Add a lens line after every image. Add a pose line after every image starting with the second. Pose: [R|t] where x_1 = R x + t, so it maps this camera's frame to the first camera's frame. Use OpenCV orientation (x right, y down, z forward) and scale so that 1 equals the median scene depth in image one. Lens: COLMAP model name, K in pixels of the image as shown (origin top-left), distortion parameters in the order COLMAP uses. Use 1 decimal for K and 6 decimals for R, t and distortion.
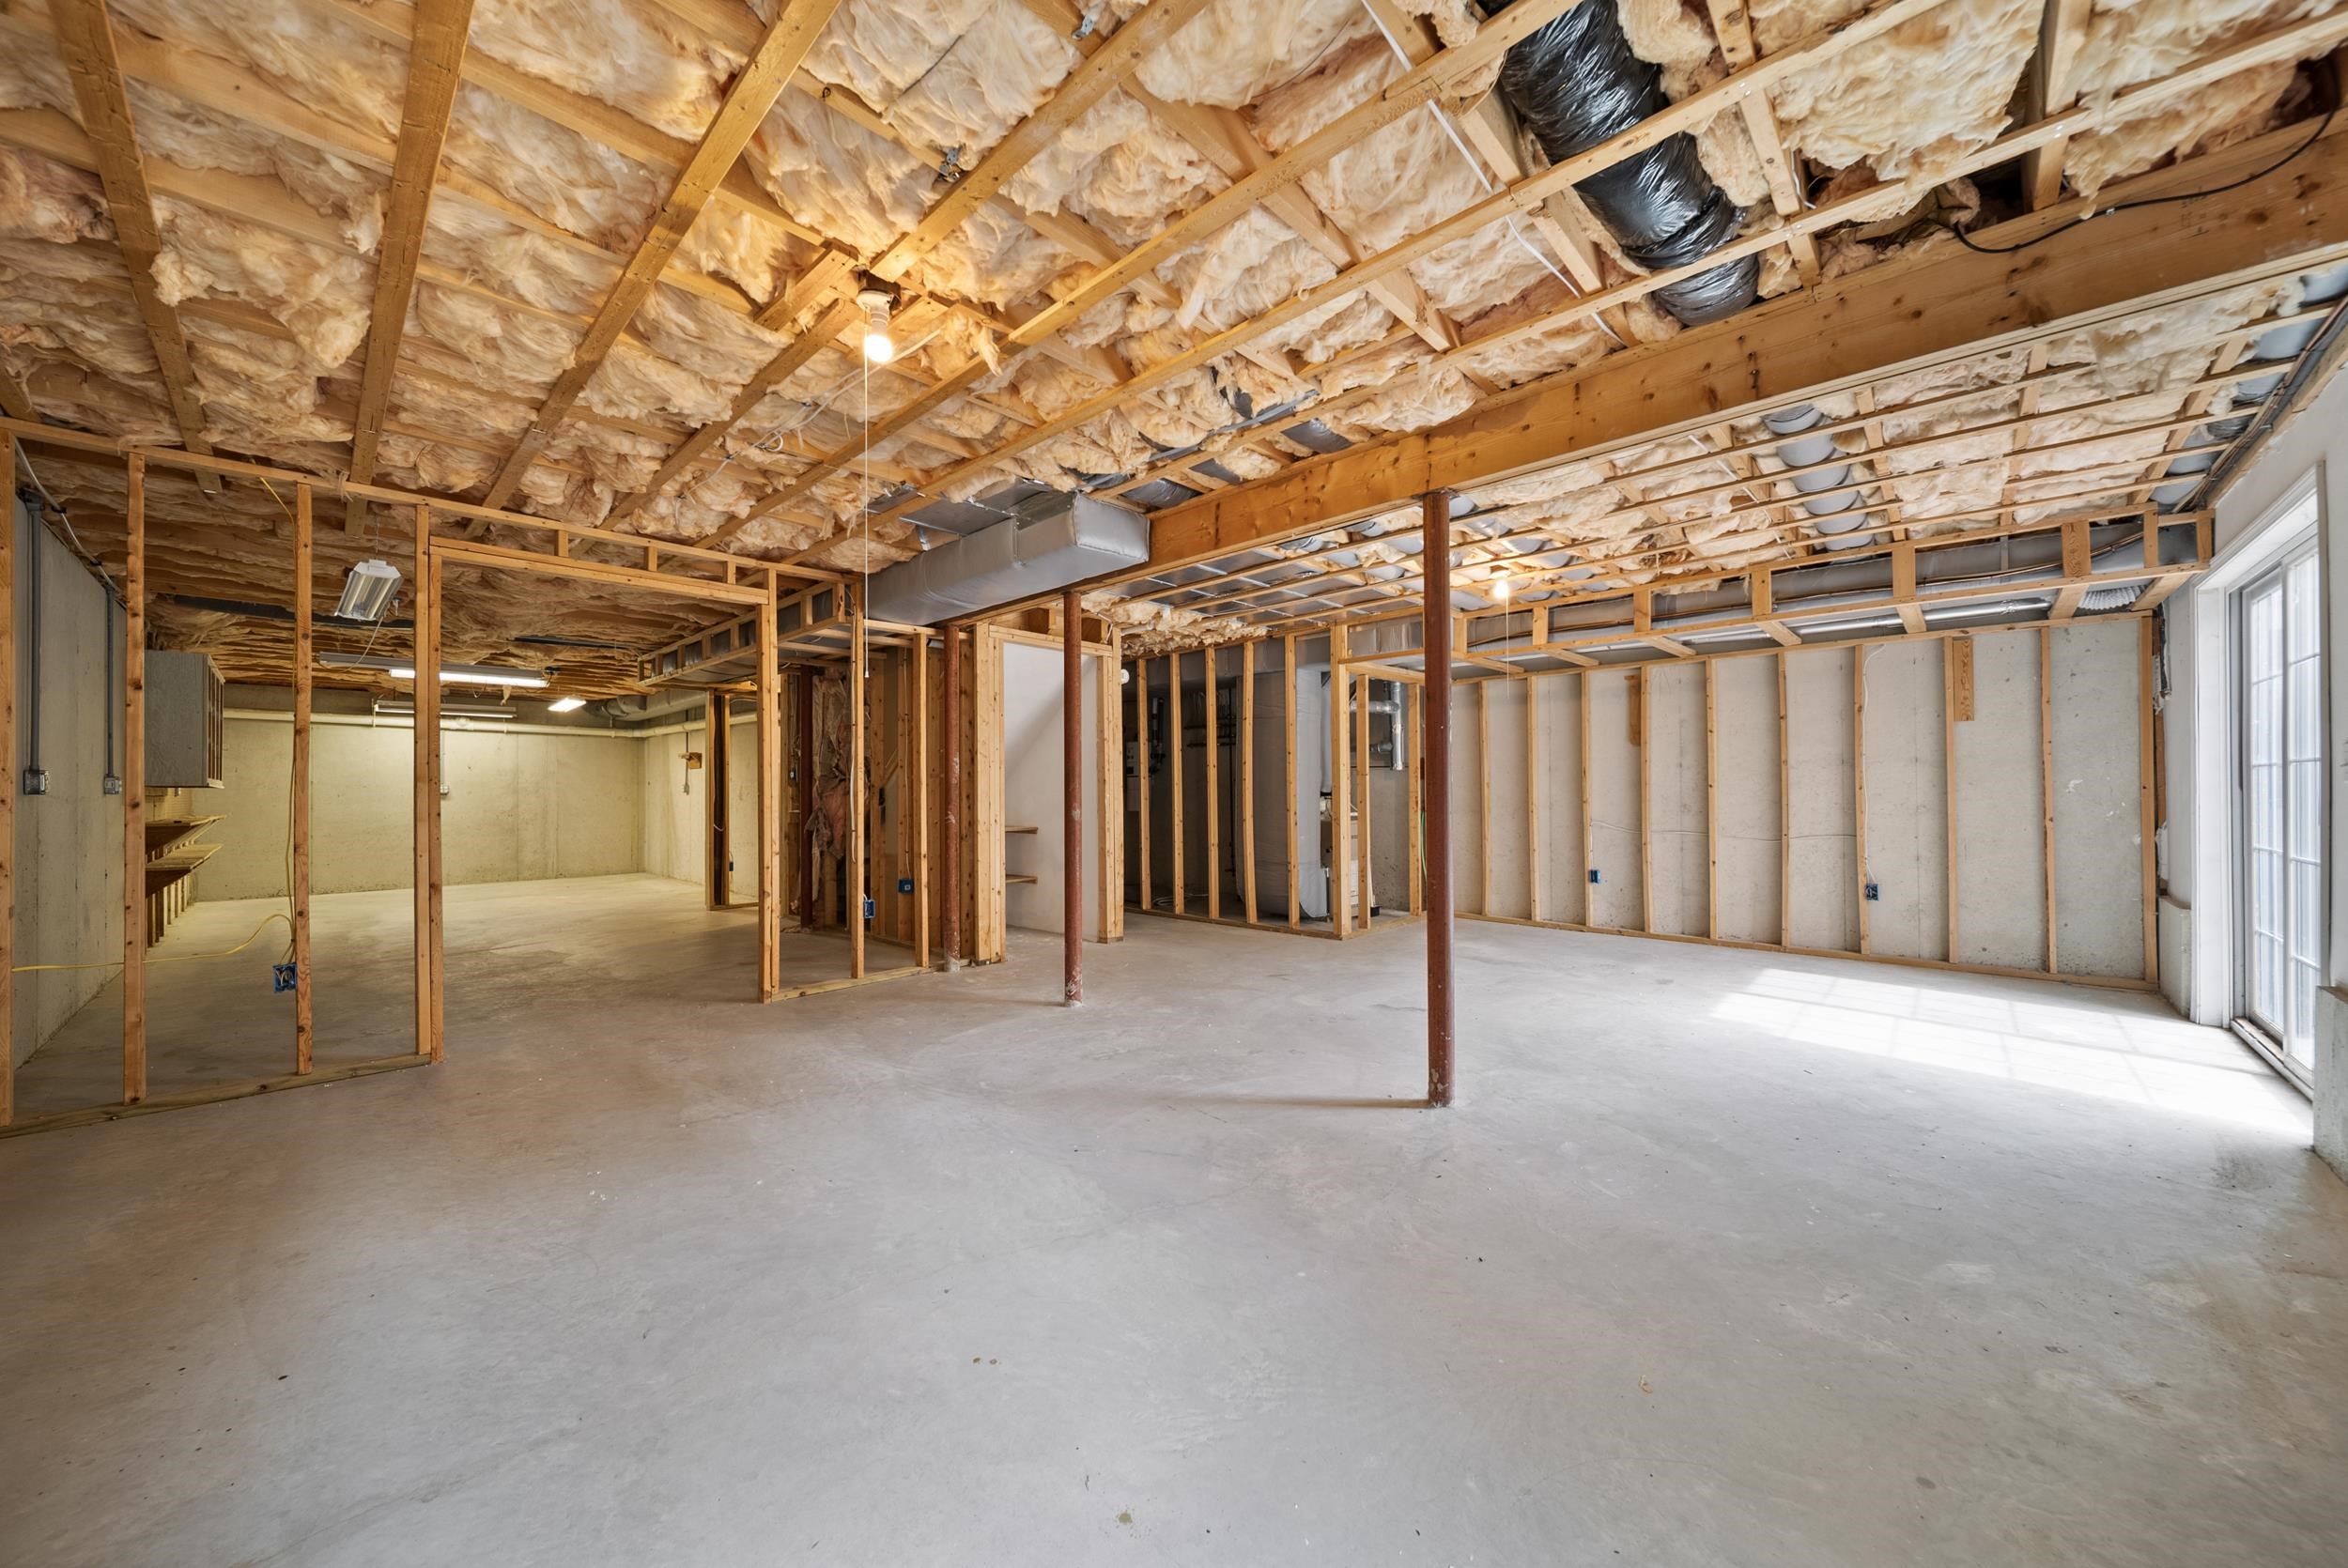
lens RADIAL K [[836.3, 0, 1180.1], [0, 836.3, 794.1], [0, 0, 1]] dist [0.002736, -0.001867]
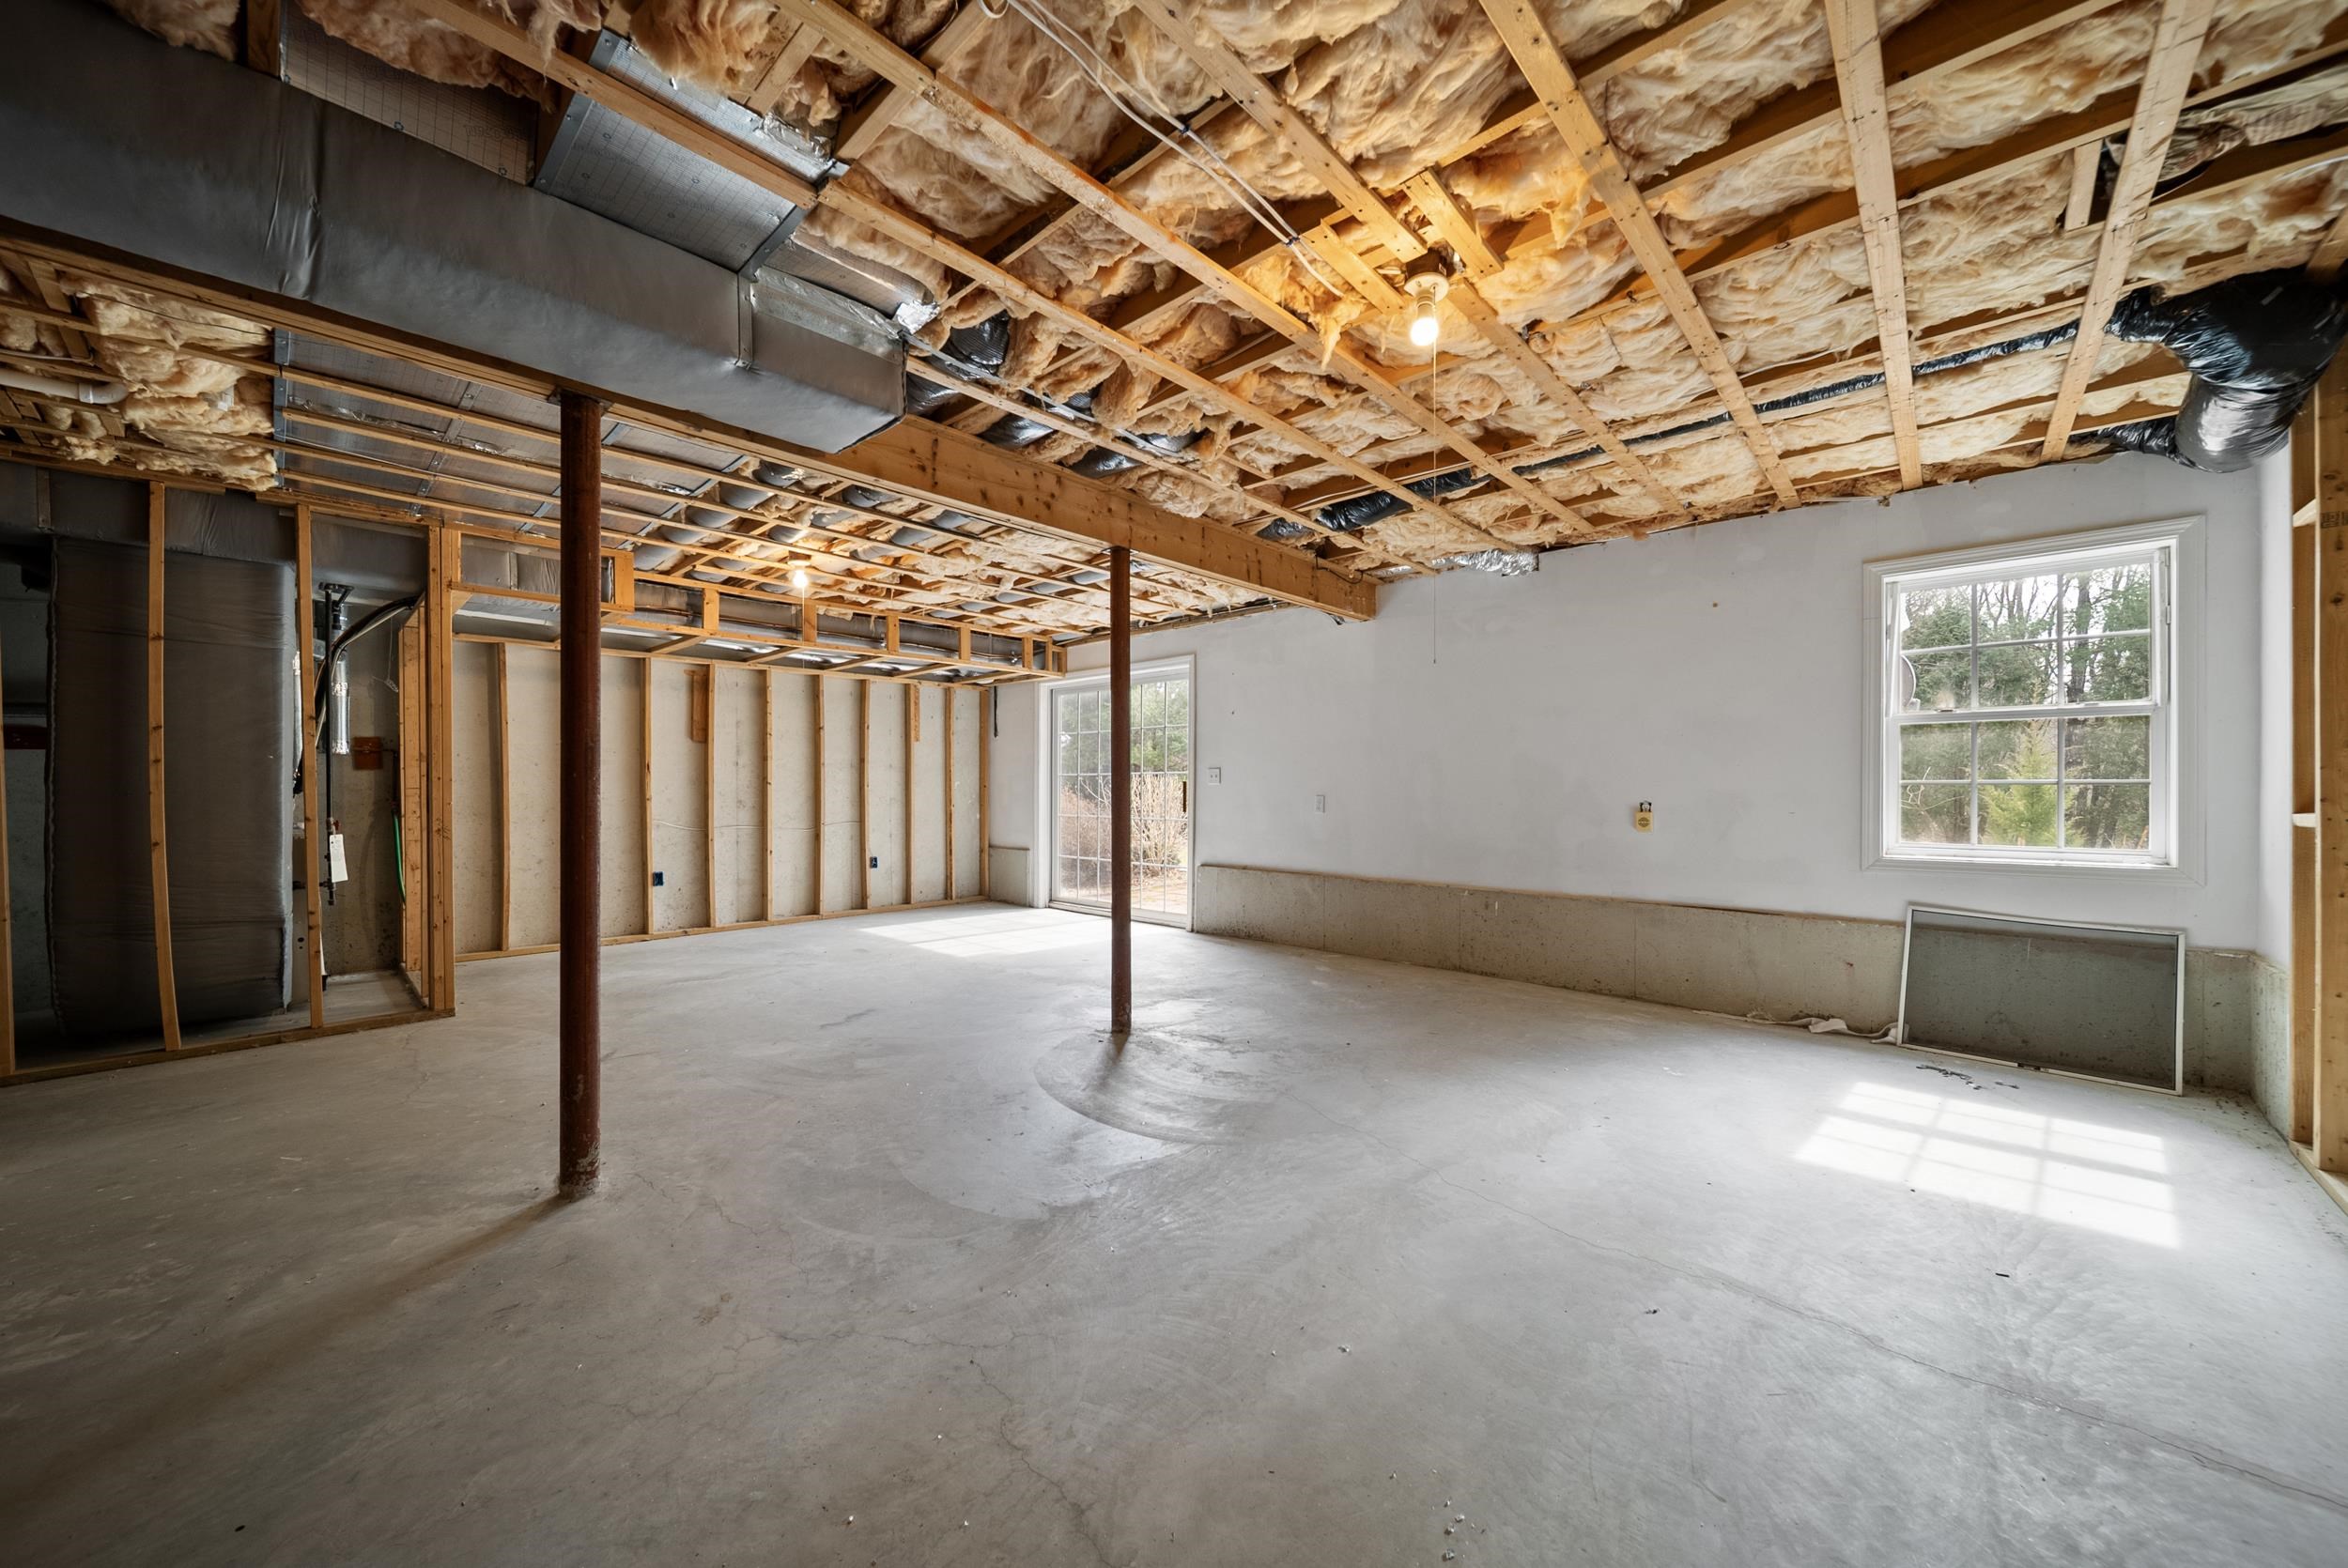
lens RADIAL K [[836.3, 0, 1180.1], [0, 836.3, 794.1], [0, 0, 1]] dist [0.002736, -0.001867]
pose [[-0.012226, -0.003854, 0.999918, -0.563950], [0.003319, 0.999987, 0.003895, 0.002854], [-0.999920, 0.003366, -0.012213, 0.543080]]
